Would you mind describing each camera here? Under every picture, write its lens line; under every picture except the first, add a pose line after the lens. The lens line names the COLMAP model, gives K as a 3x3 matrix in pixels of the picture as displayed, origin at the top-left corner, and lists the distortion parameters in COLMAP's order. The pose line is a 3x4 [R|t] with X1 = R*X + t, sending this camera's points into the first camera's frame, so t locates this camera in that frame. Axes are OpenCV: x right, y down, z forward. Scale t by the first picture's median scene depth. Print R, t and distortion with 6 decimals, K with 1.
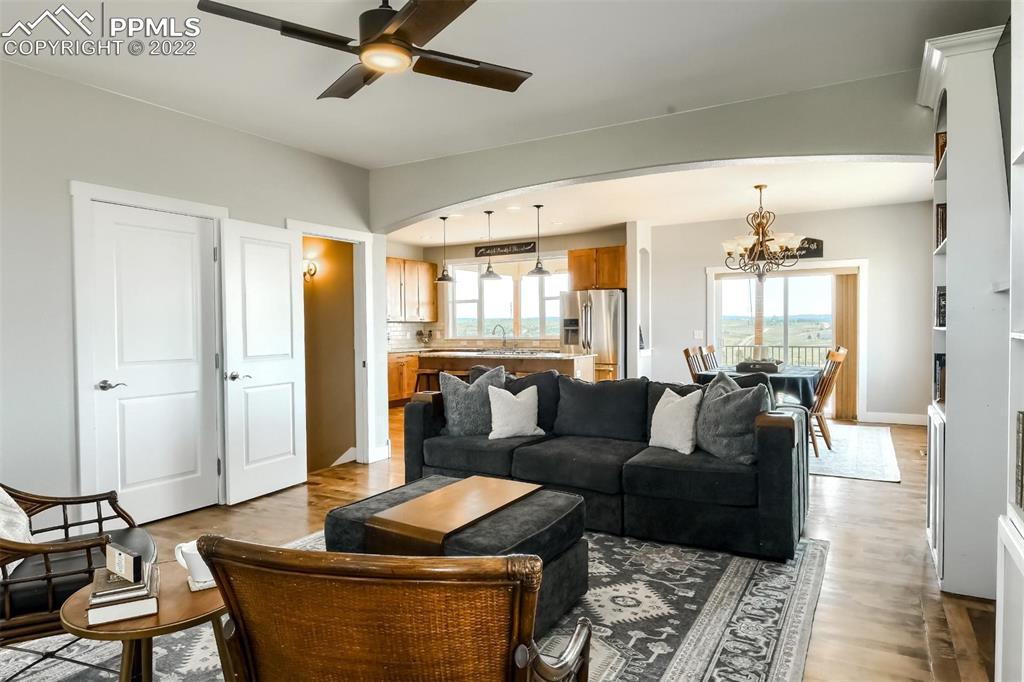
lens RADIAL K [[619.8, 0, 512.0], [0, 619.8, 341.0], [0, 0, 1]] dist [-0.003190, -0.001274]
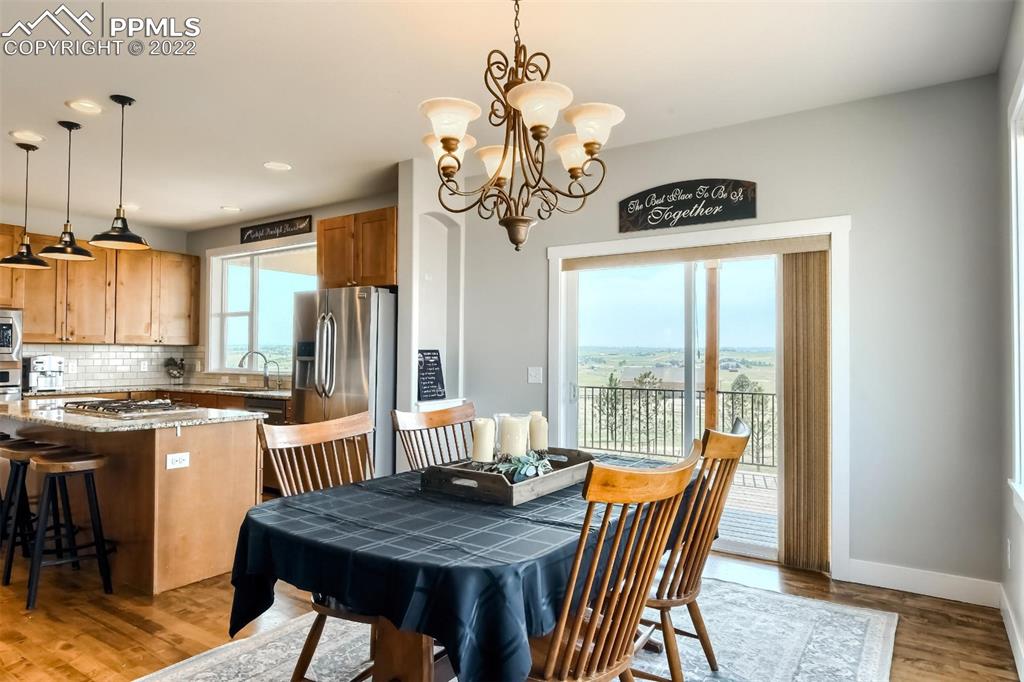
lens RADIAL K [[628.2, 0, 512.0], [0, 628.2, 341.0], [0, 0, 1]] dist [-0.001306, -0.004903]
pose [[0.997784, 0.016005, -0.064580, 0.348063], [-0.019081, 0.998699, -0.047296, -0.015106], [0.063739, 0.048423, 0.996791, 0.513978]]
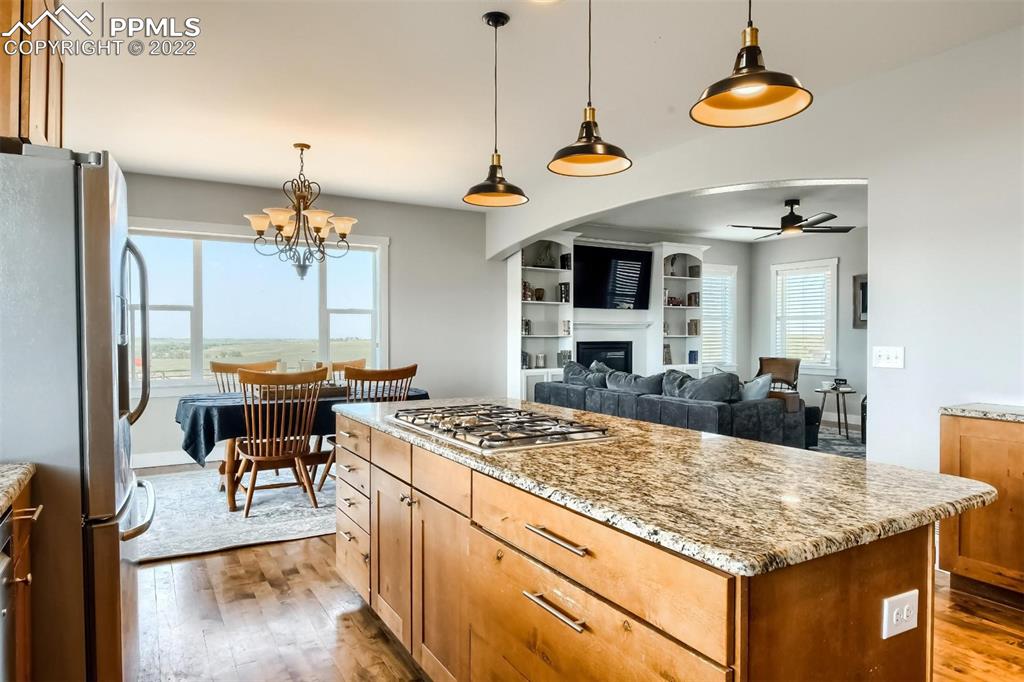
lens RADIAL K [[628.2, 0, 512.0], [0, 628.2, 341.0], [0, 0, 1]] dist [-0.001306, -0.004903]
pose [[-0.879006, 0.006197, 0.476770, -0.140386], [0.020878, 0.999457, 0.025502, -0.025193], [-0.476353, 0.032370, -0.878658, 1.257151]]
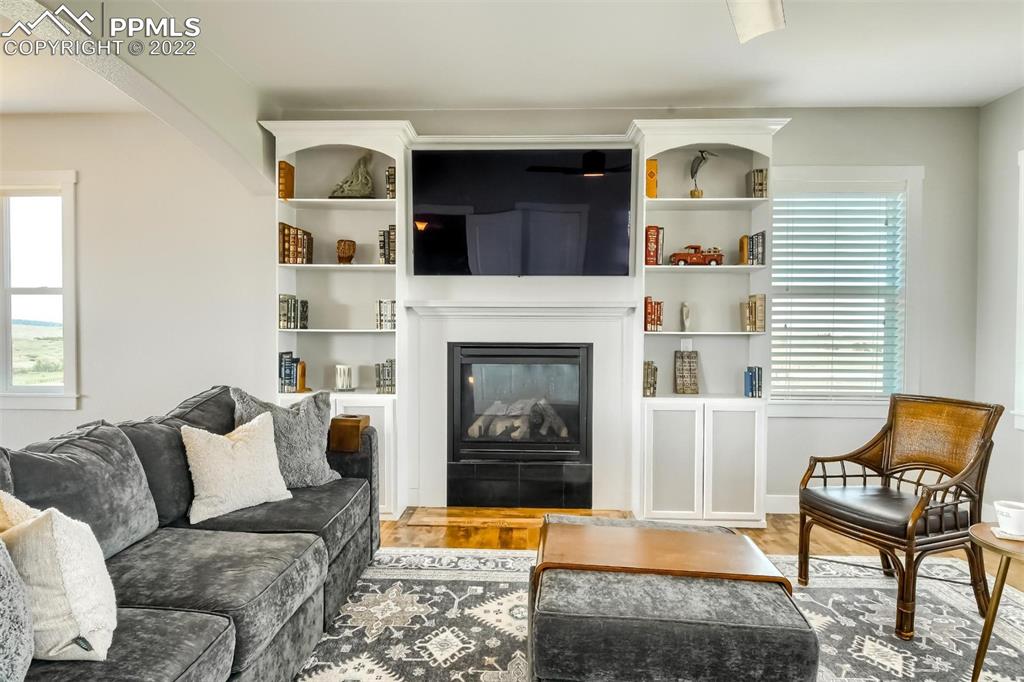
lens RADIAL K [[619.8, 0, 512.0], [0, 619.8, 341.0], [0, 0, 1]] dist [-0.003190, -0.001274]
pose [[-0.485331, -0.003587, 0.874323, -0.223210], [0.020680, 0.999665, 0.015581, -0.003719], [-0.874086, 0.025643, -0.485094, 0.510222]]
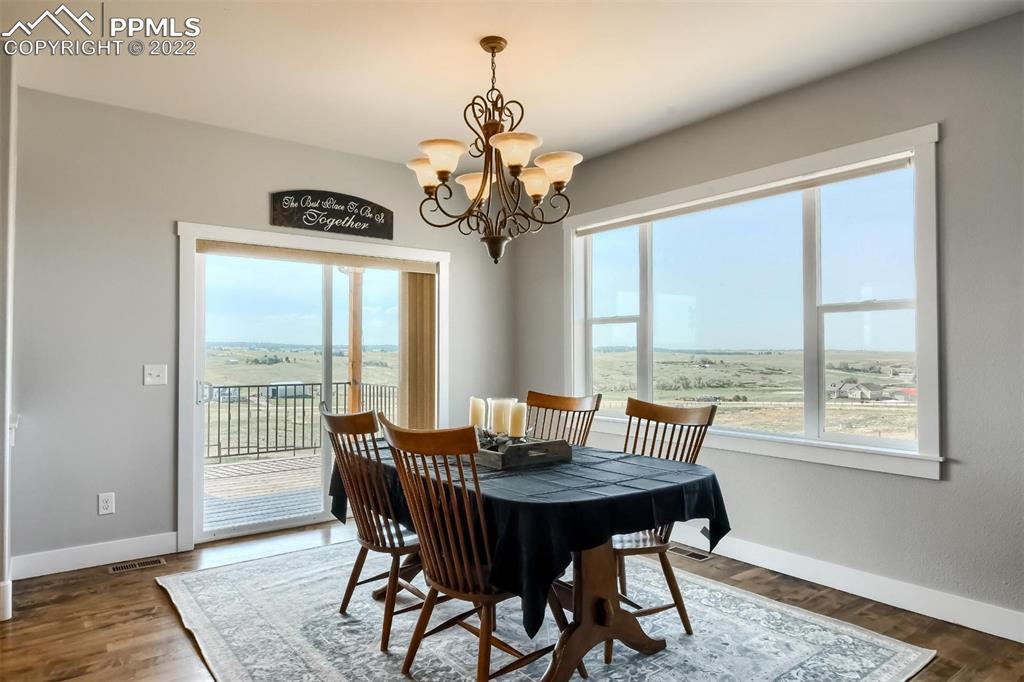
lens RADIAL K [[628.2, 0, 512.0], [0, 628.2, 341.0], [0, 0, 1]] dist [-0.001306, -0.004903]
pose [[0.381354, 0.030952, 0.923911, -0.004034], [0.016602, 0.999049, -0.040321, -0.013029], [-0.924280, 0.030715, 0.380478, 0.668598]]
